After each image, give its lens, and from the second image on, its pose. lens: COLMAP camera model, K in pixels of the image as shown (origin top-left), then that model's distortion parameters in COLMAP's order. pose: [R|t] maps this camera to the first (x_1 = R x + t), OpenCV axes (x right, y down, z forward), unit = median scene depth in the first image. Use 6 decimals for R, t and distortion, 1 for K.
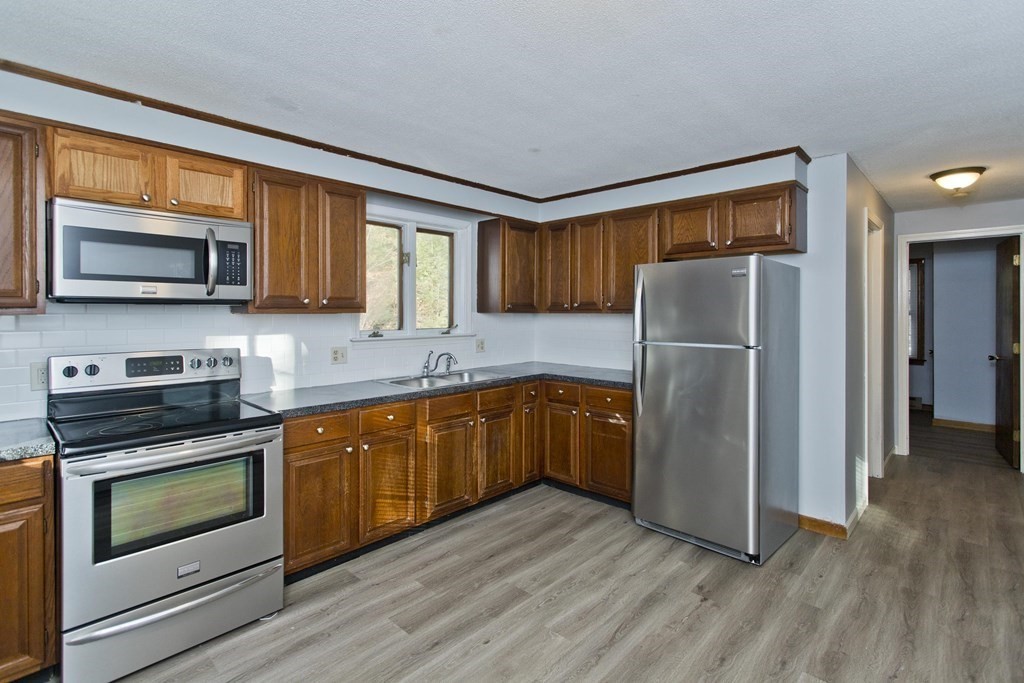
lens RADIAL K [[487.4, 0, 511.7], [0, 487.4, 313.8], [0, 0, 1]] dist [0.000934, 0.000298]
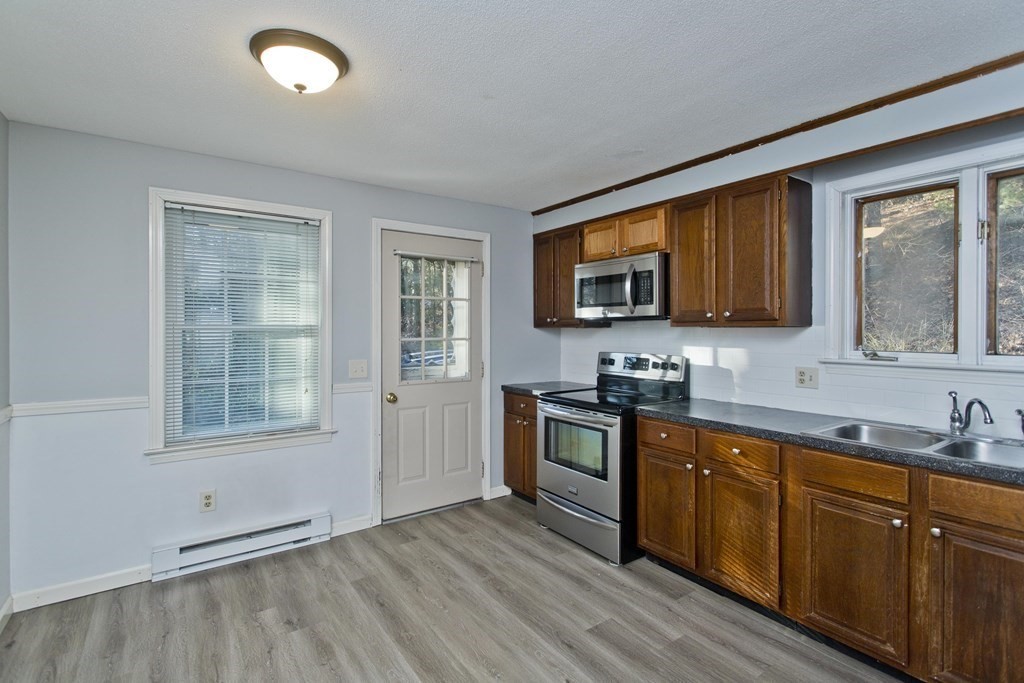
lens RADIAL K [[483.4, 0, 504.9], [0, 483.4, 324.9], [0, 0, 1]] dist [0.004646, 0.000040]
pose [[-0.198863, -0.002556, -0.980024, 0.722407], [0.002422, 0.999992, -0.003099, -0.003076], [0.980024, -0.002990, -0.198855, 0.872907]]
